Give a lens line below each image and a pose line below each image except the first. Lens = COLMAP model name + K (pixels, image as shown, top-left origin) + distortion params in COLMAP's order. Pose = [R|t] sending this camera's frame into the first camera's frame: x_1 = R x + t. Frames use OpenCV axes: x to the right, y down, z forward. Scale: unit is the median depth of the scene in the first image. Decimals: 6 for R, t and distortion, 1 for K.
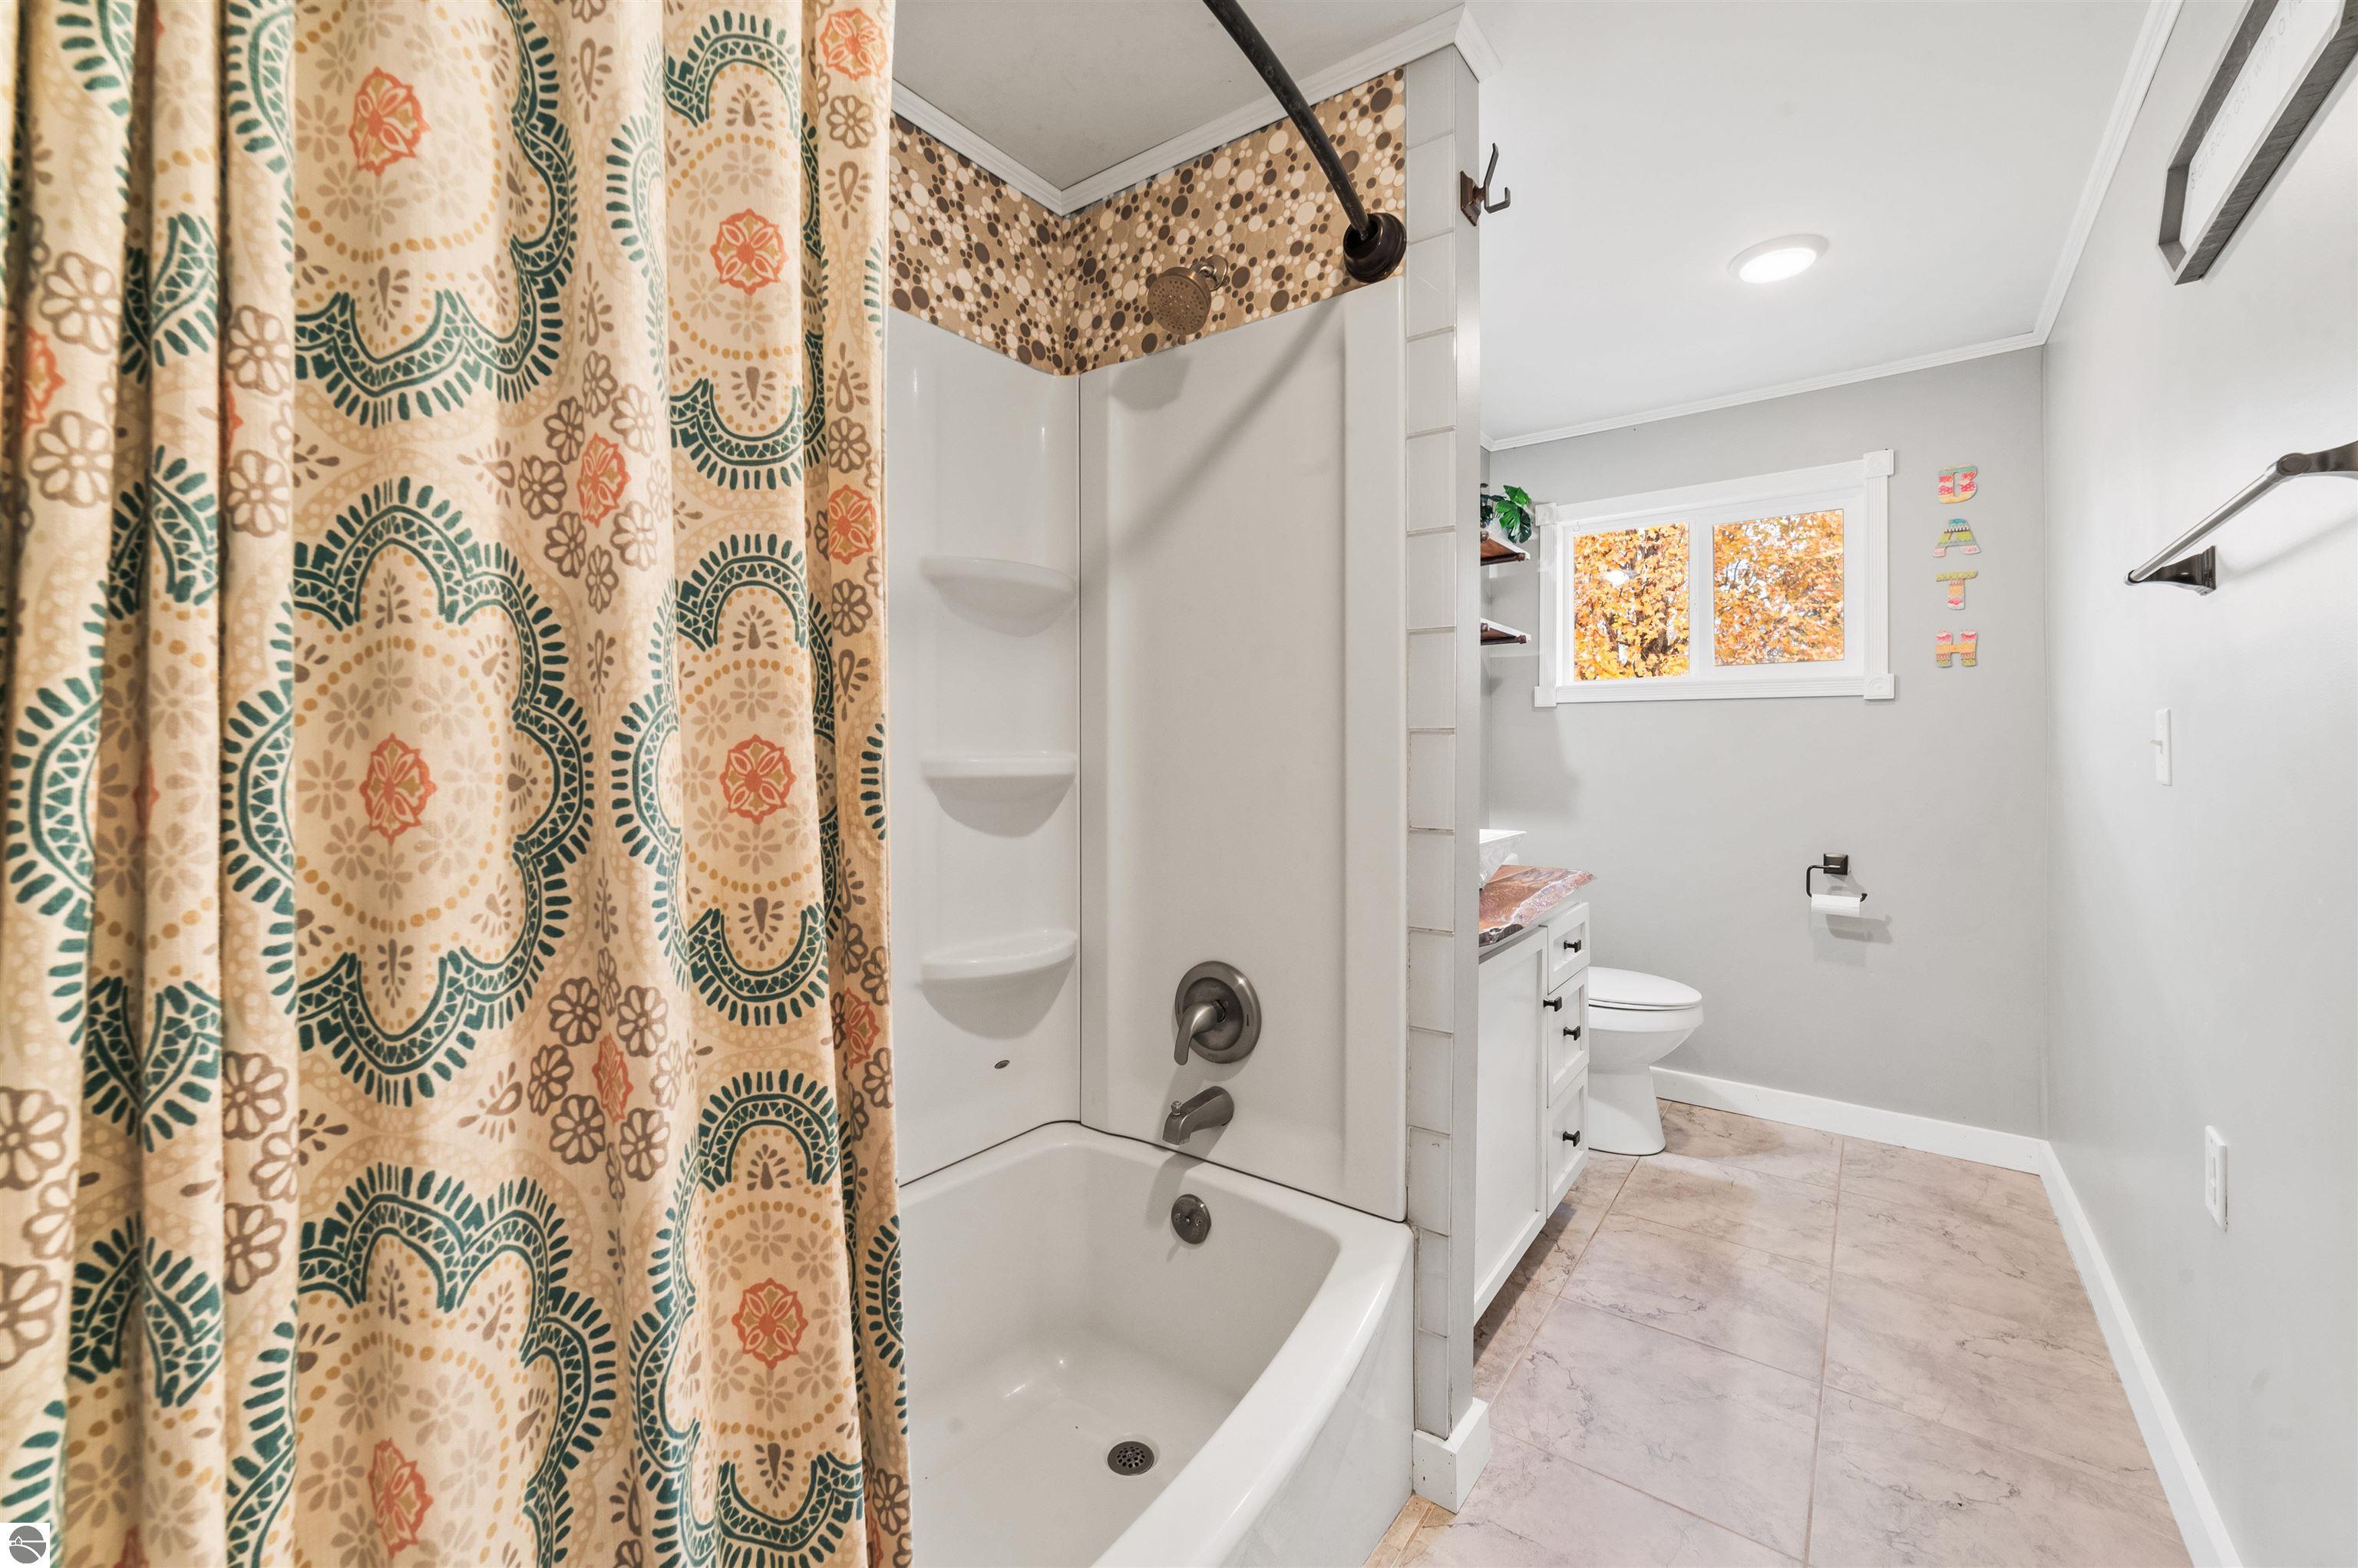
lens RADIAL K [[920.1, 0, 1176.7], [0, 920.1, 763.5], [0, 0, 1]] dist [-0.022644, 0.006425]
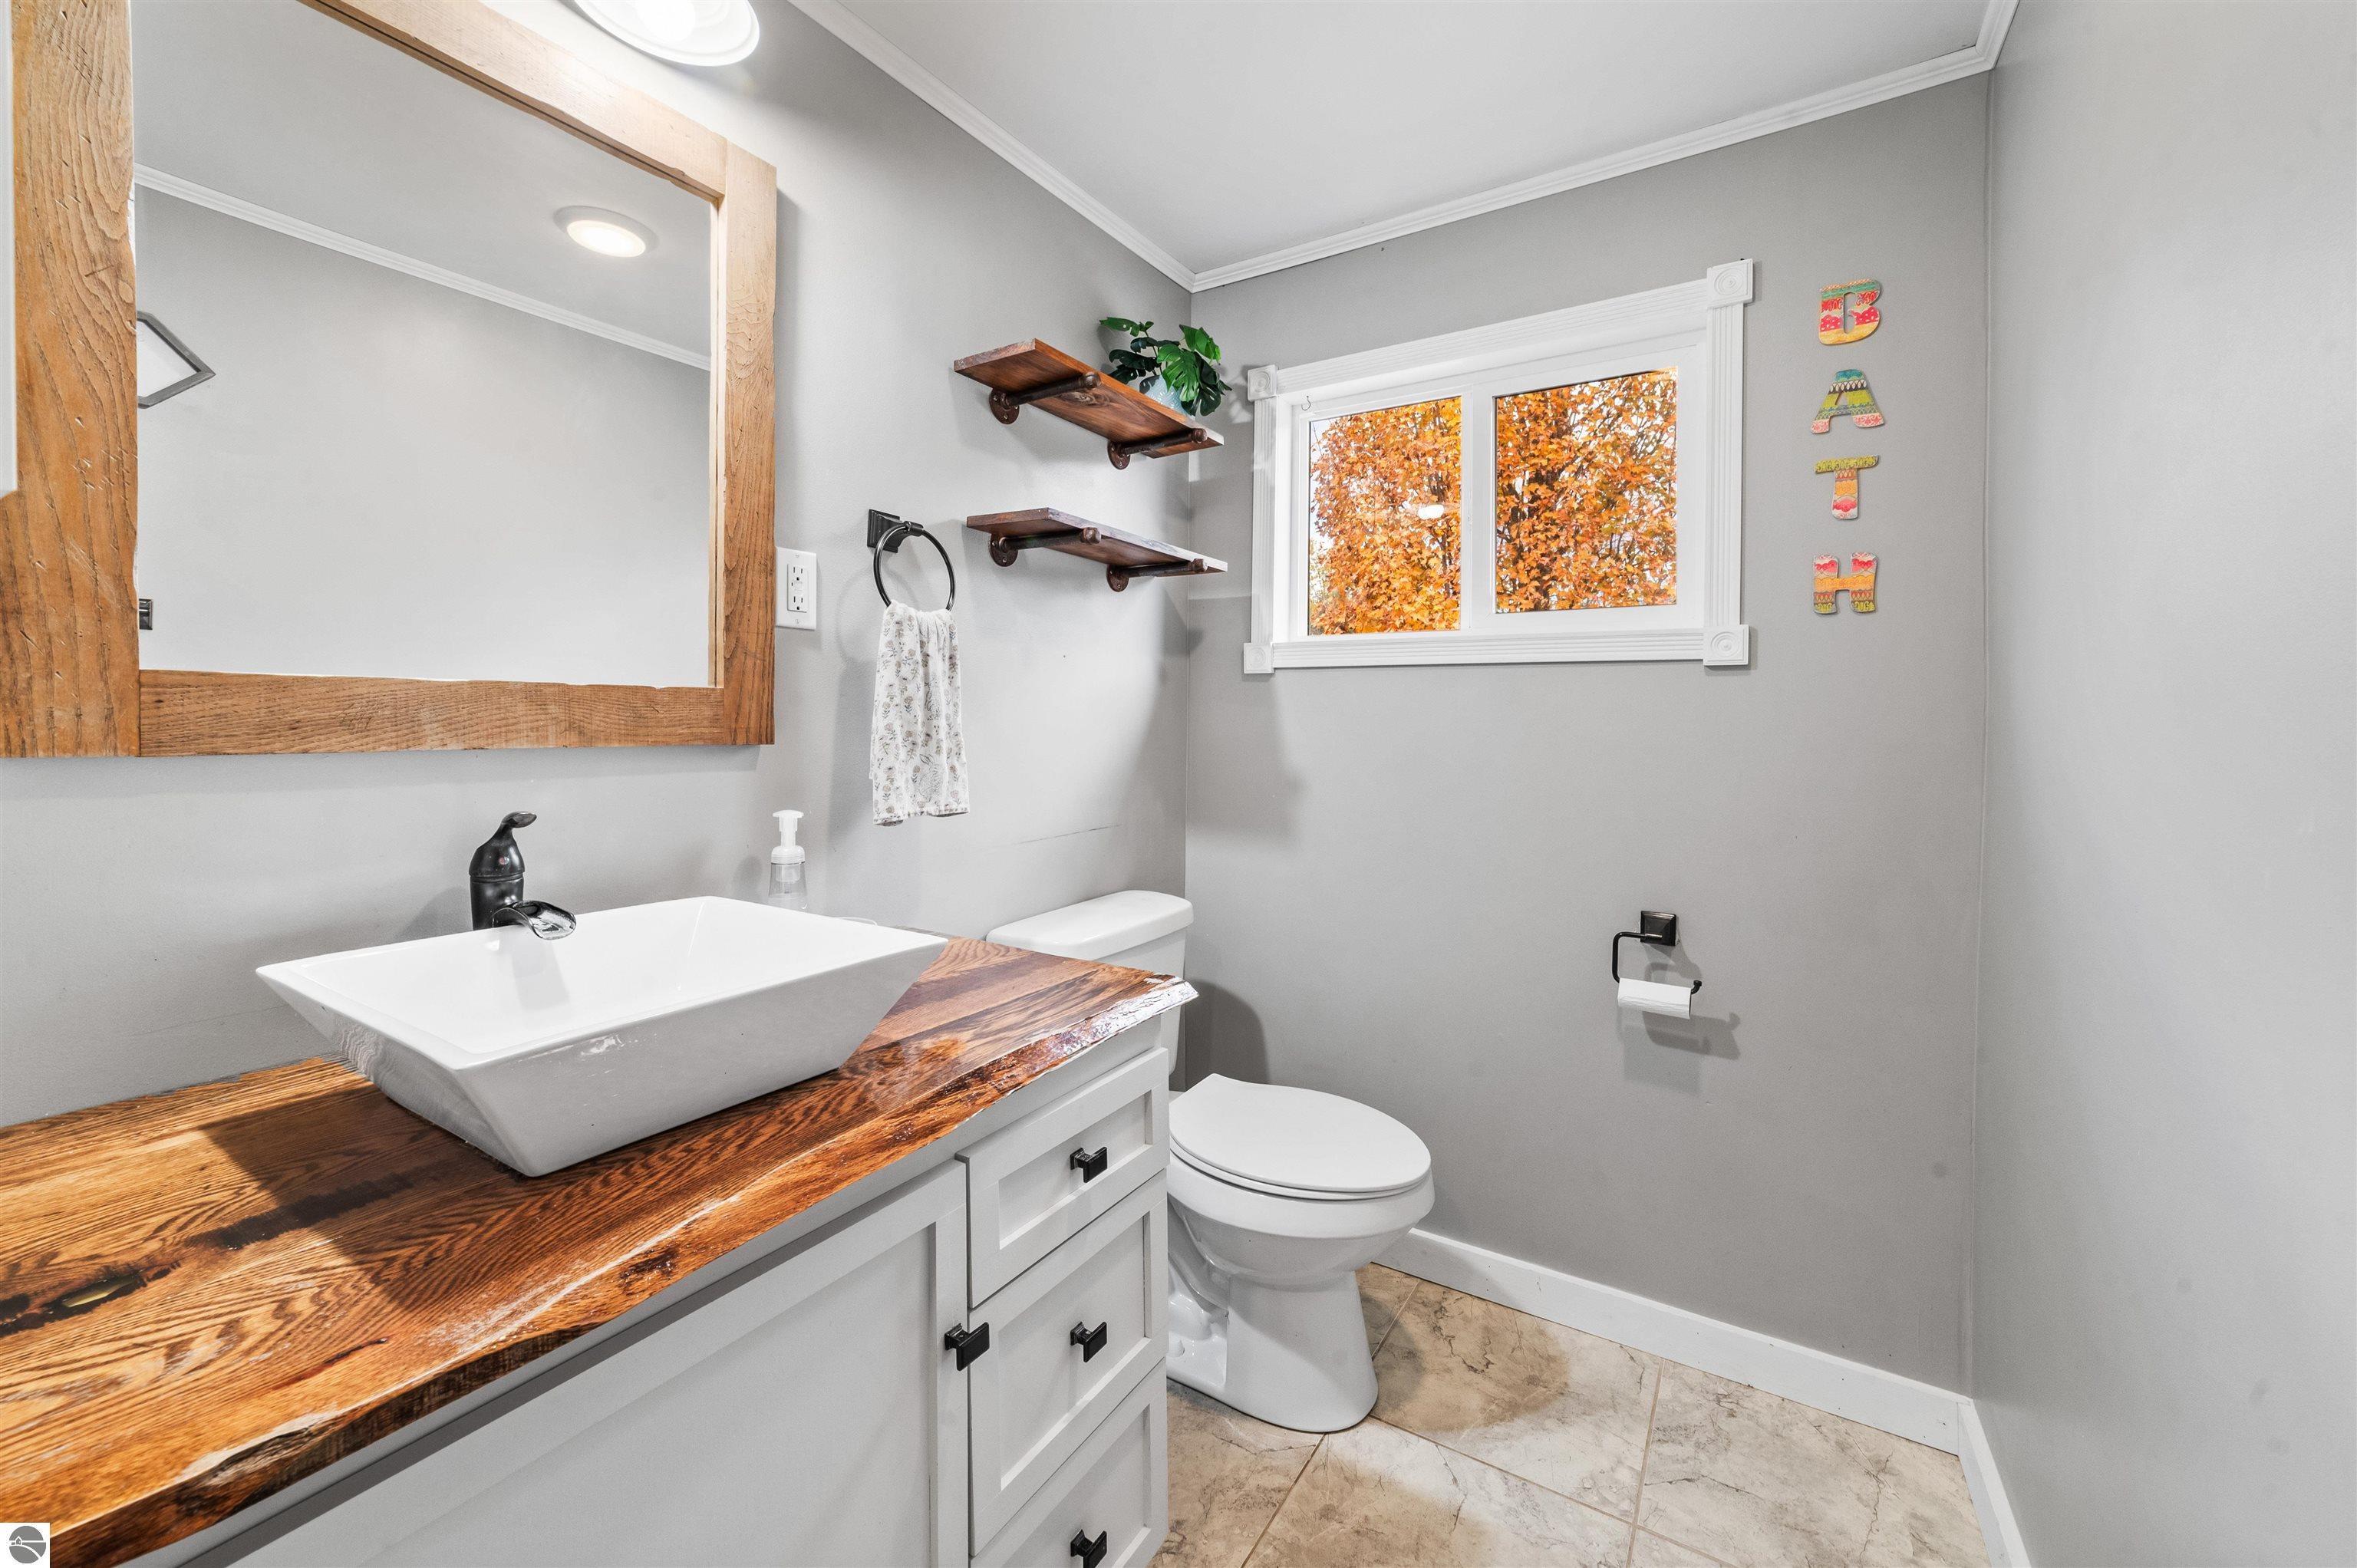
lens RADIAL K [[919.7, 0, 1177.5], [0, 919.7, 736.2], [0, 0, 1]] dist [-0.022644, 0.006425]
pose [[0.996029, 0.013231, 0.088039, 0.341718], [-0.013617, 0.999900, 0.003787, -0.021445], [-0.087980, -0.004971, 0.996110, 0.408036]]
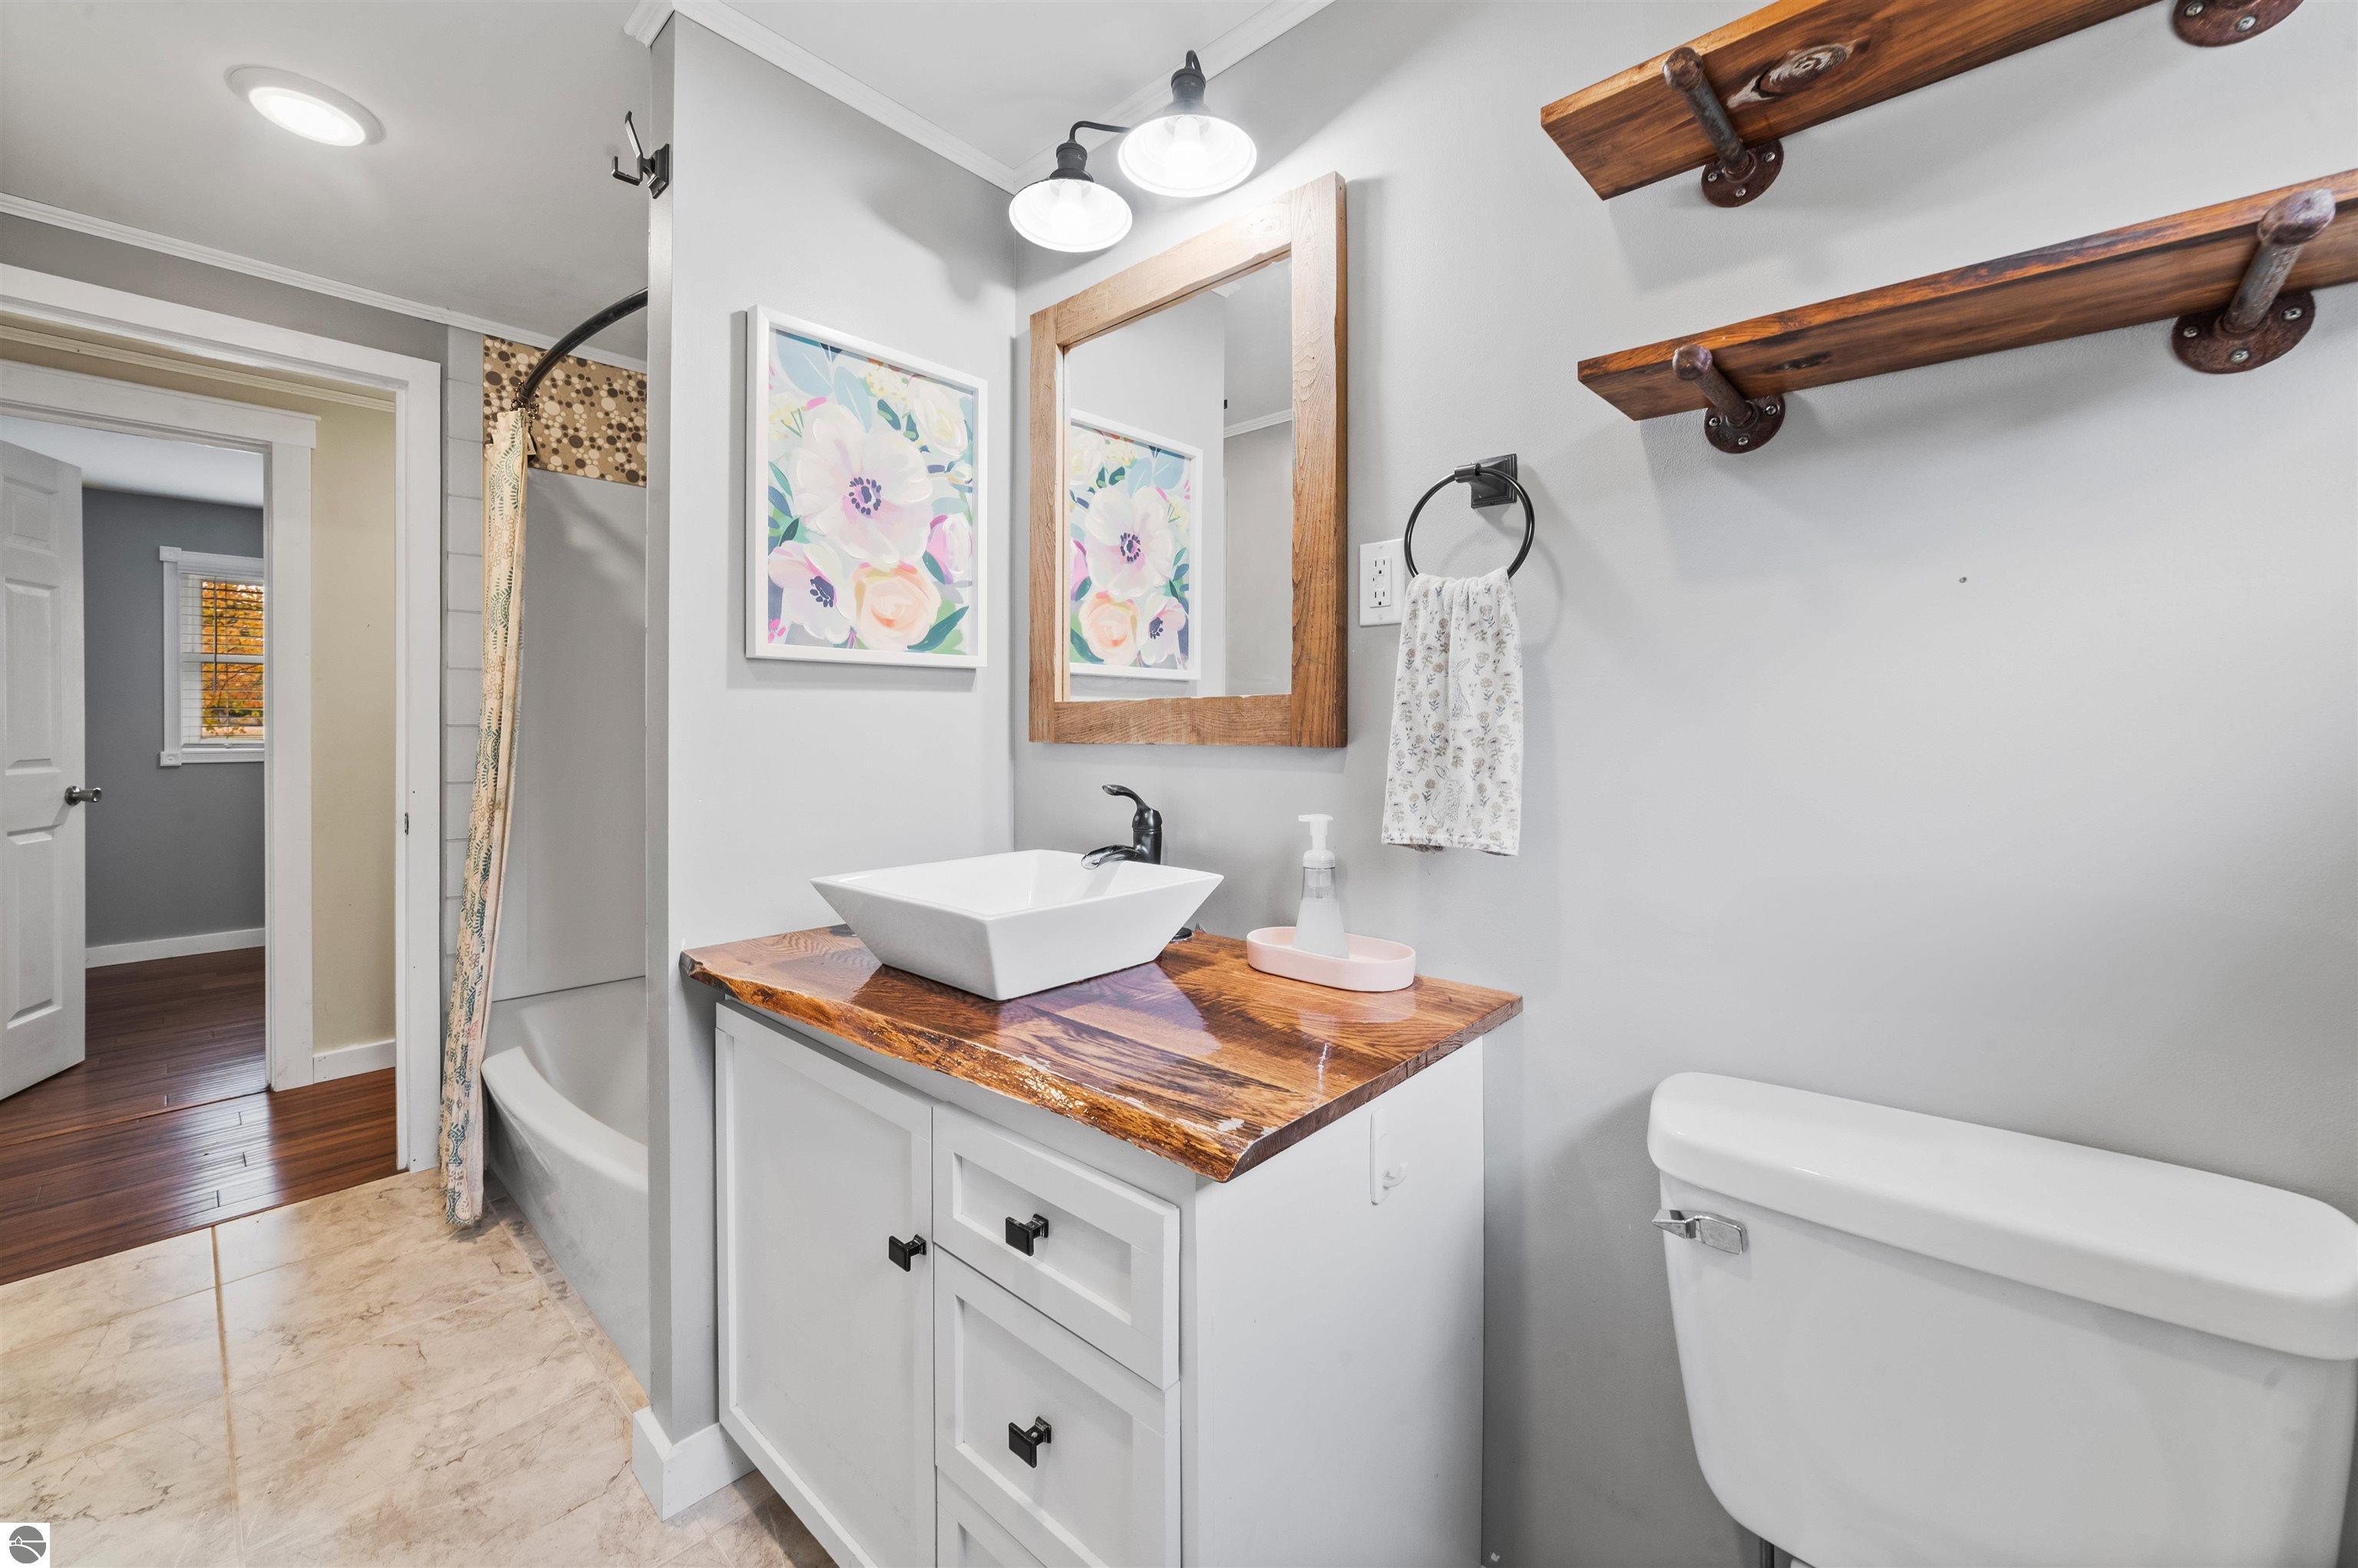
lens RADIAL K [[920.1, 0, 1171.5], [0, 920.1, 726.3], [0, 0, 1]] dist [-0.022644, 0.006425]
pose [[-0.075035, 0.009402, -0.997137, 0.605415], [-0.008269, 0.999915, 0.010050, -0.026609], [0.997147, 0.009000, -0.074951, 0.782878]]
